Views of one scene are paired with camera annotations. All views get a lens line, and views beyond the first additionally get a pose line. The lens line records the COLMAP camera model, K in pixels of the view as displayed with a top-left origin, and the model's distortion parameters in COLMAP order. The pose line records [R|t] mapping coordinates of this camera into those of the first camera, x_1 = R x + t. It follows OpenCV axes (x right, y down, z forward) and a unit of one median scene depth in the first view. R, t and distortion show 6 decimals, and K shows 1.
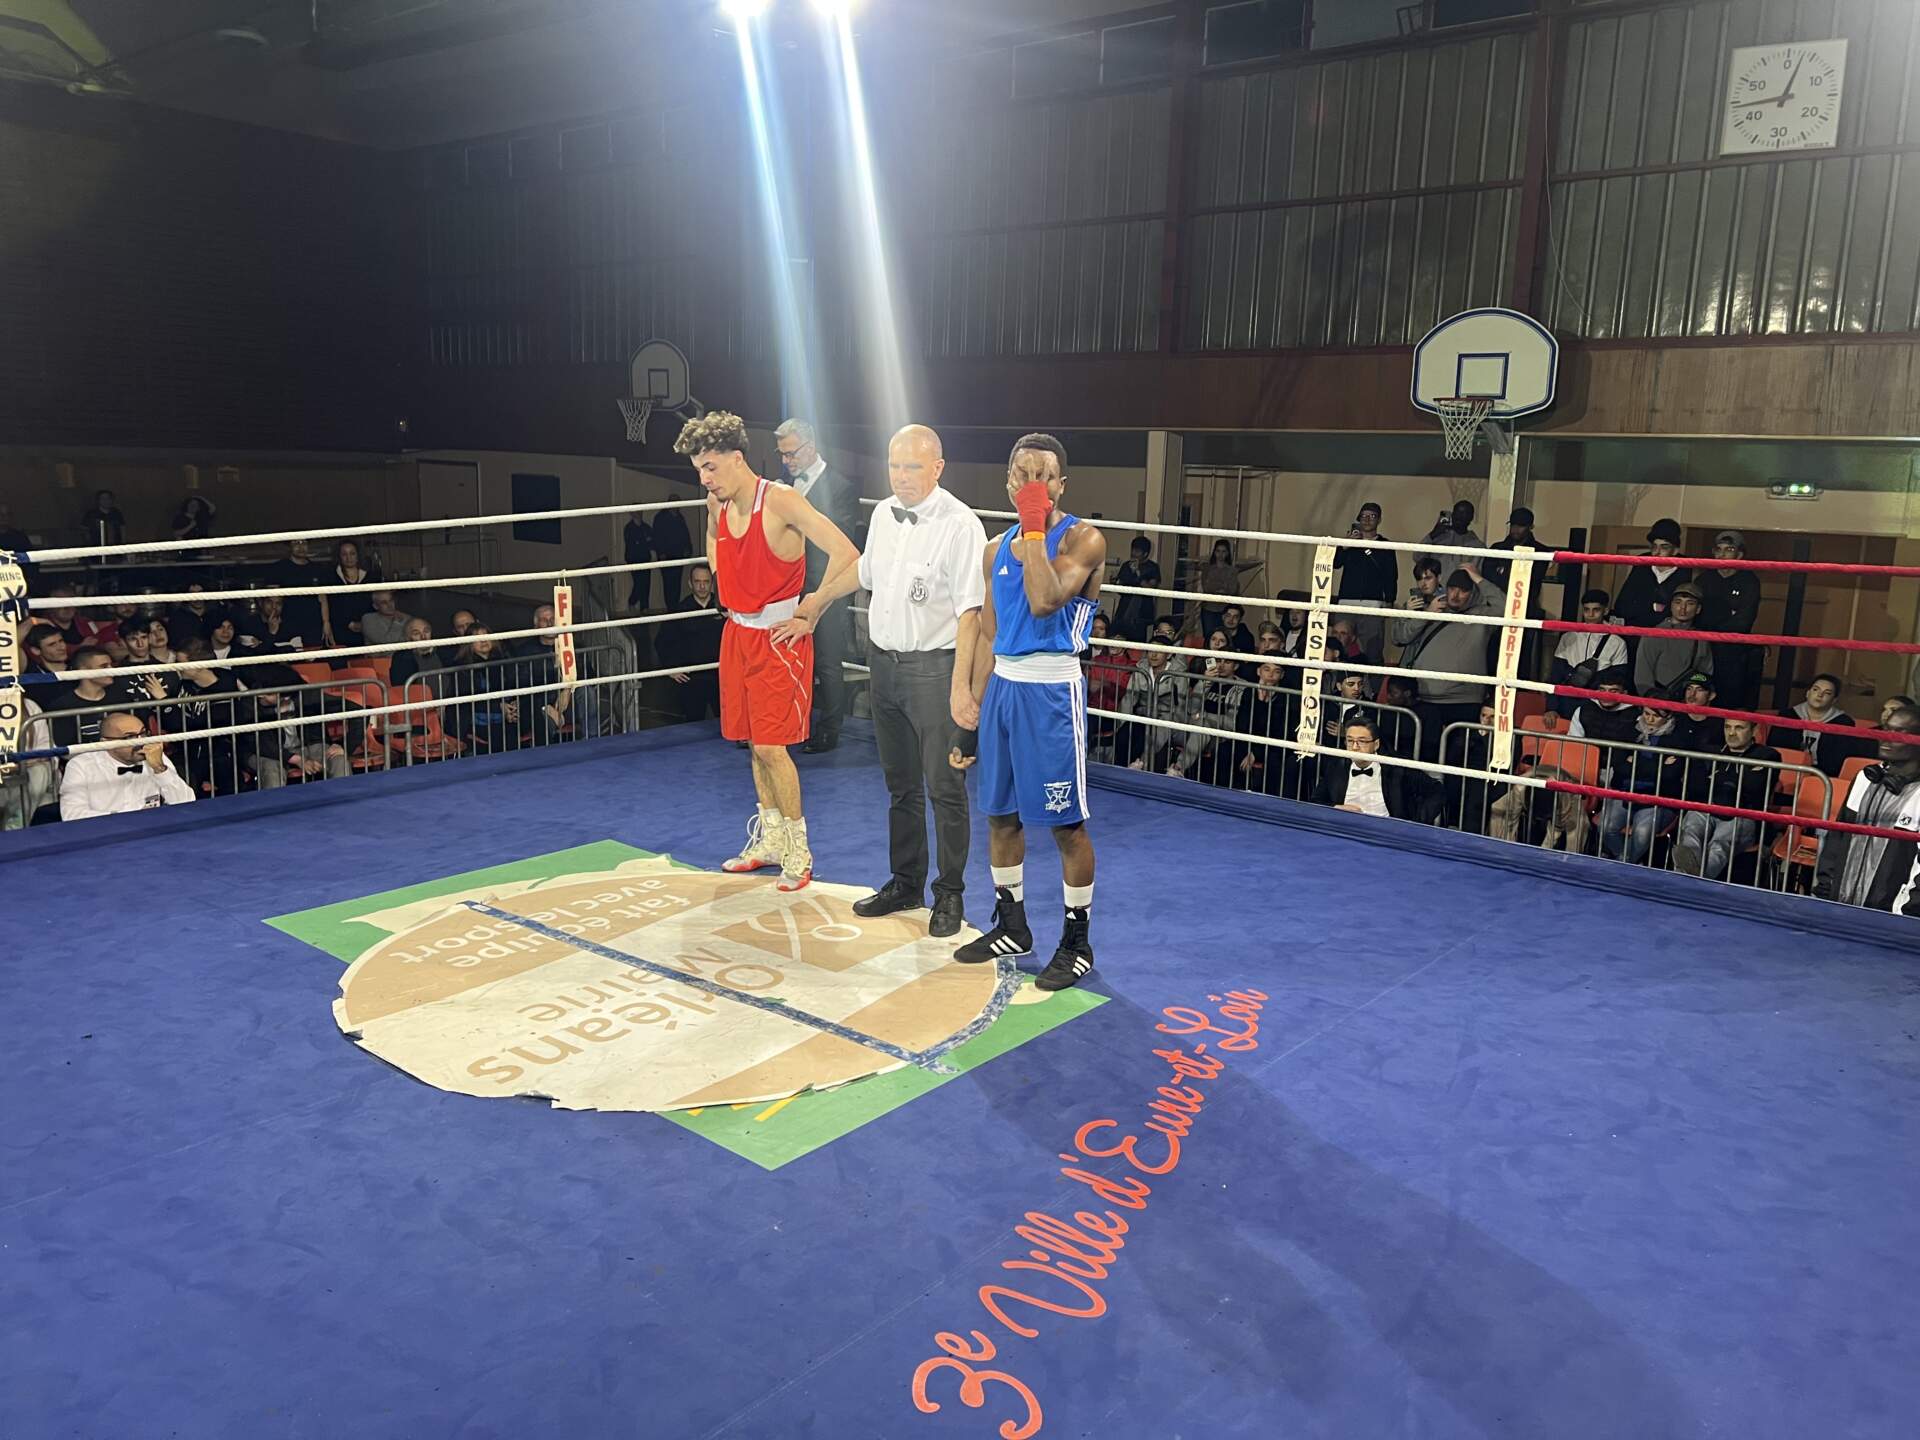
lens RADIAL K [[1446.8, 0, 960.7], [0, 1446.8, 696.0], [0, 0, 1]] dist [0.062526, -0.065517]
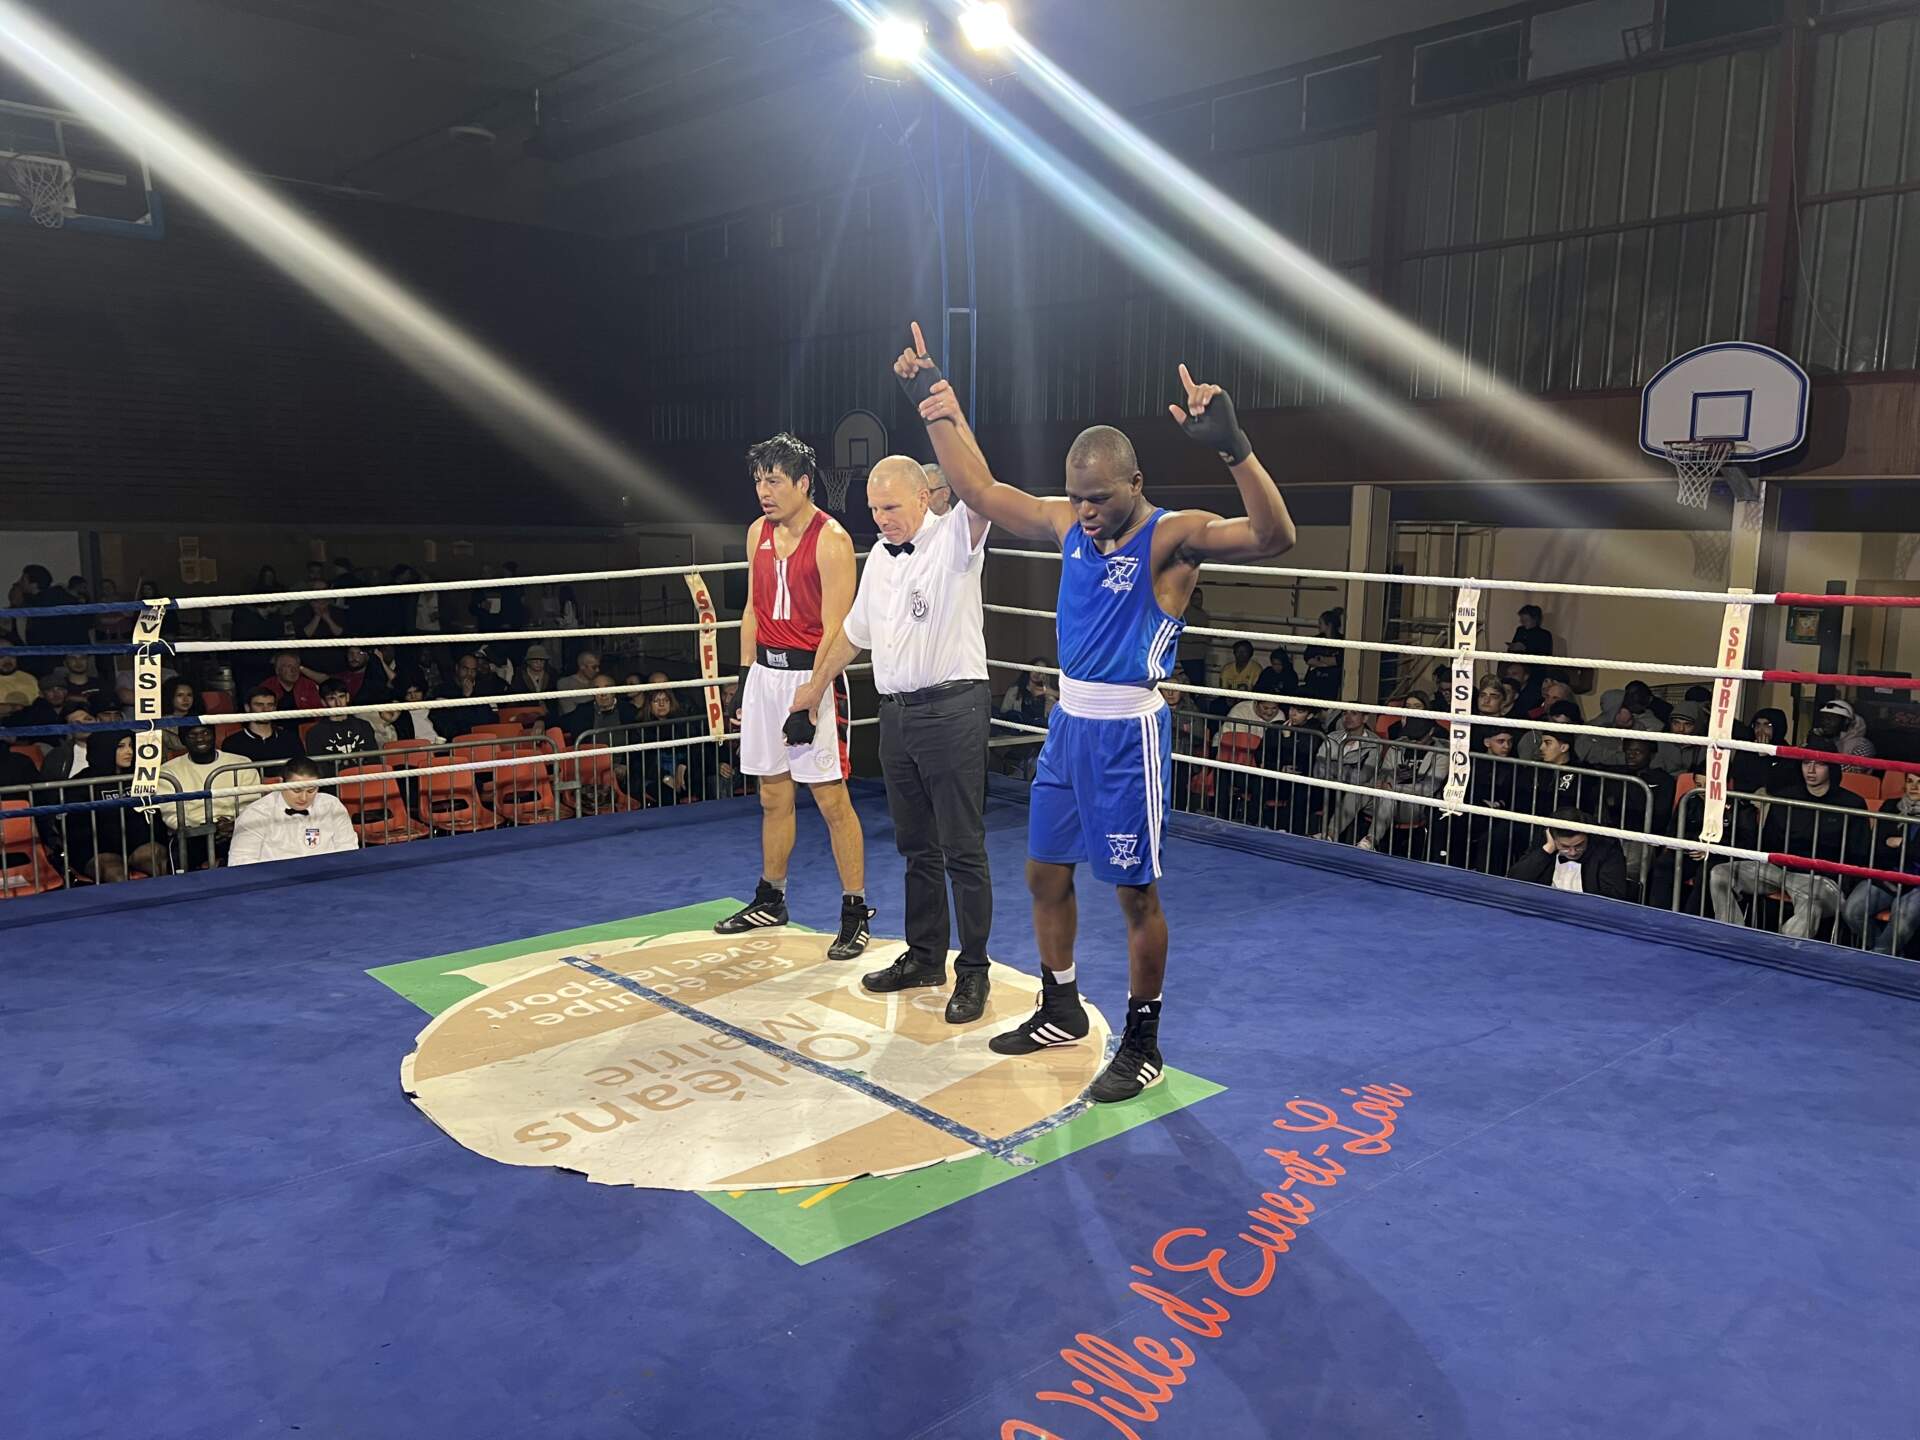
lens RADIAL K [[1446.8, 0, 973.4], [0, 1446.8, 716.9], [0, 0, 1]] dist [0.062526, -0.065517]
pose [[0.989390, 0.004070, -0.145230, 0.076056], [-0.009189, 0.999359, -0.034597, 0.013827], [0.144996, 0.035565, 0.988793, 0.086259]]
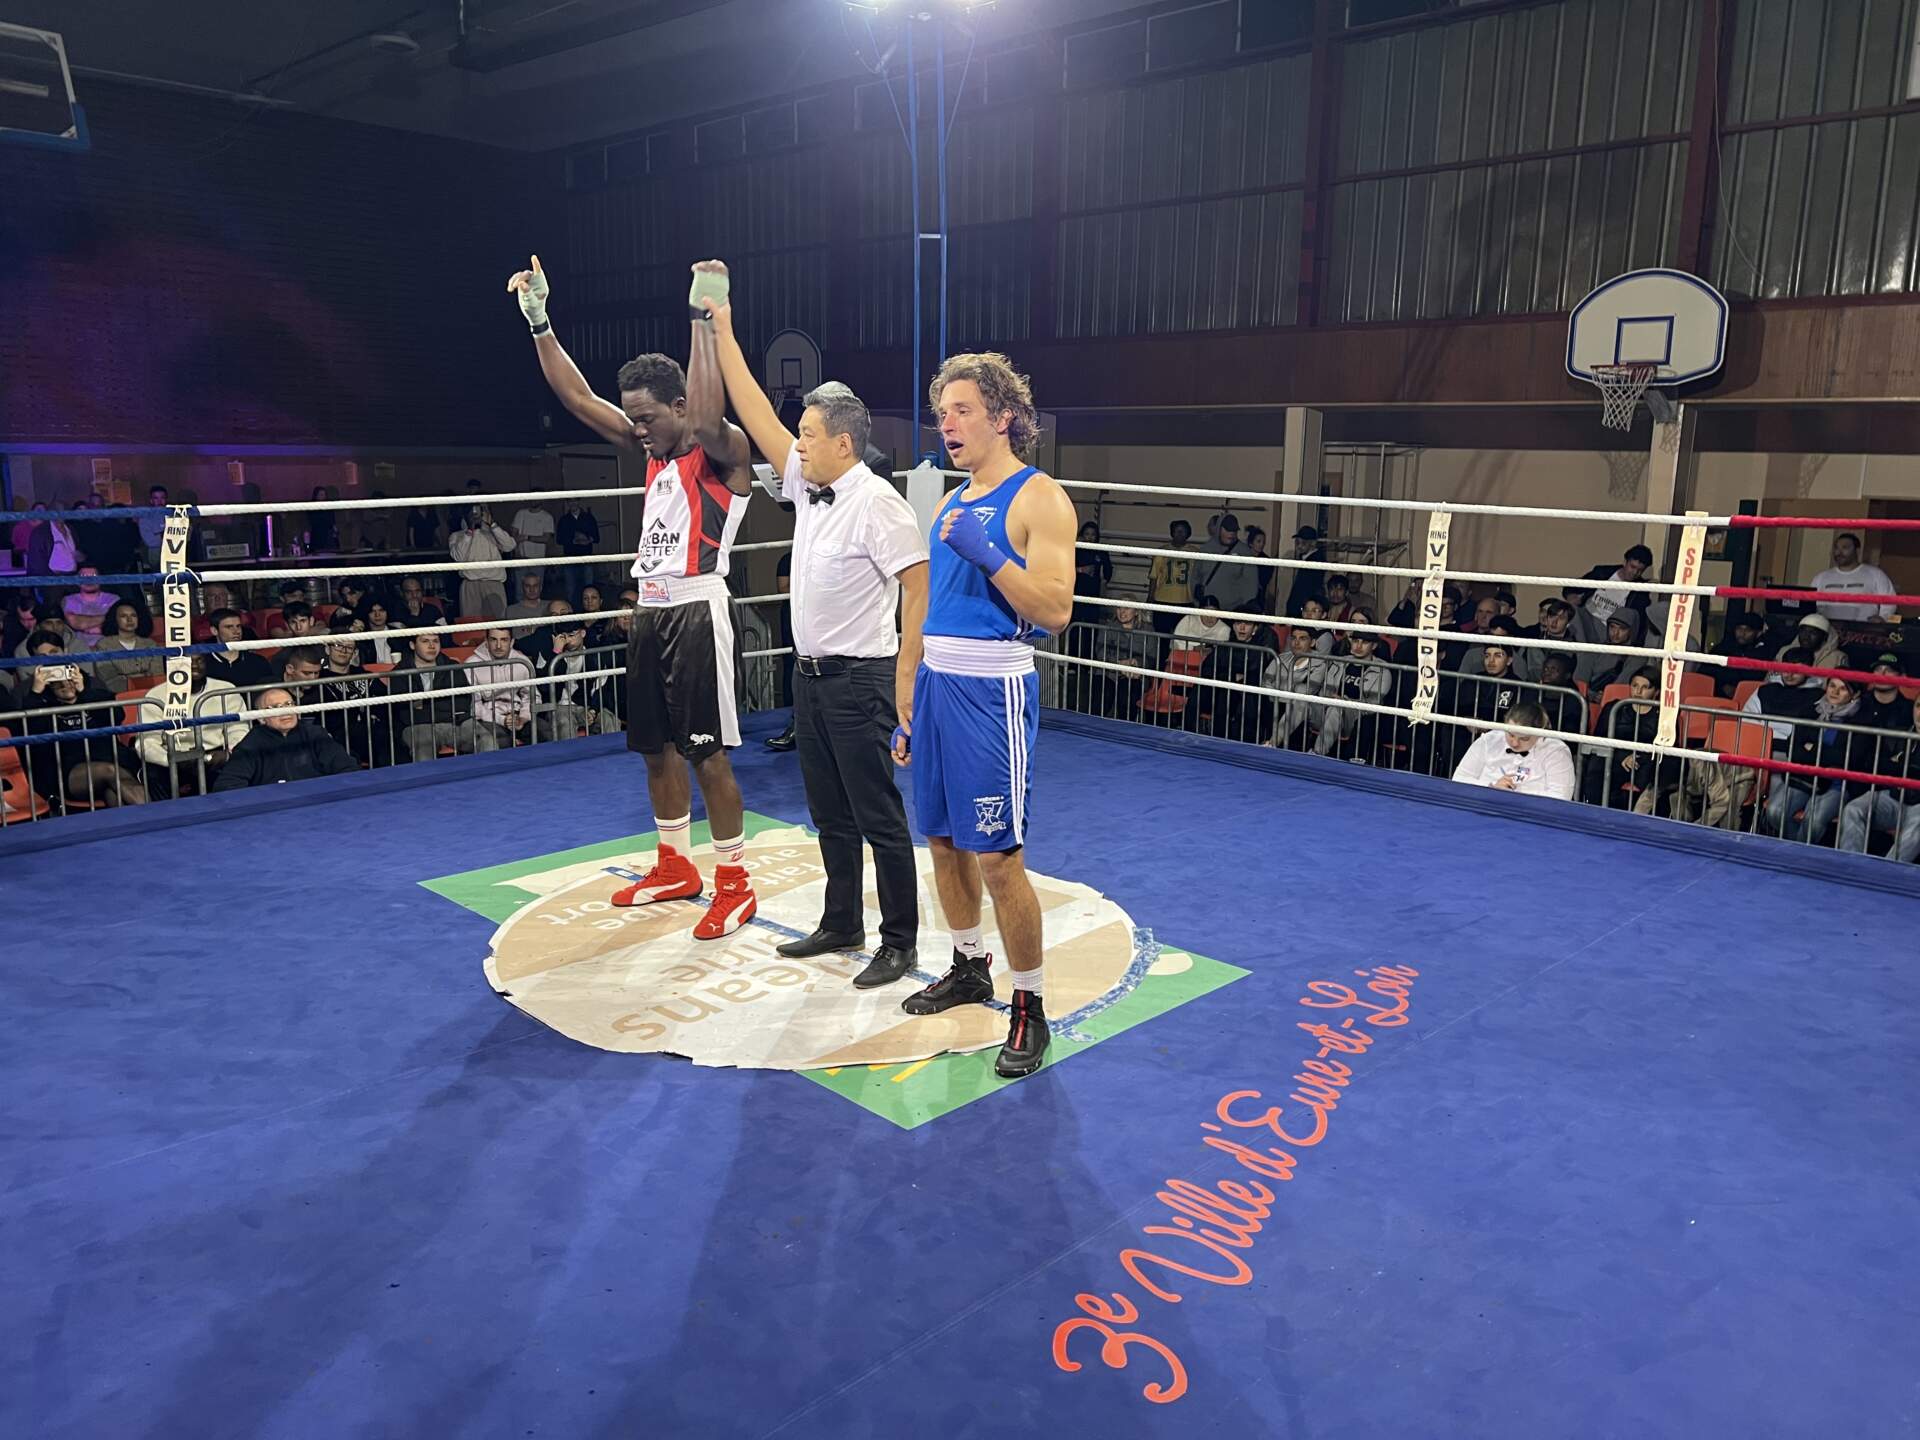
lens RADIAL K [[1446.8, 0, 956.9], [0, 1446.8, 707.1], [0, 0, 1]] dist [0.062526, -0.065517]
pose [[0.995765, -0.000004, -0.091934, -0.004315], [0.001241, 0.999909, 0.013398, 0.017134], [0.091925, -0.013456, 0.995675, 0.012601]]
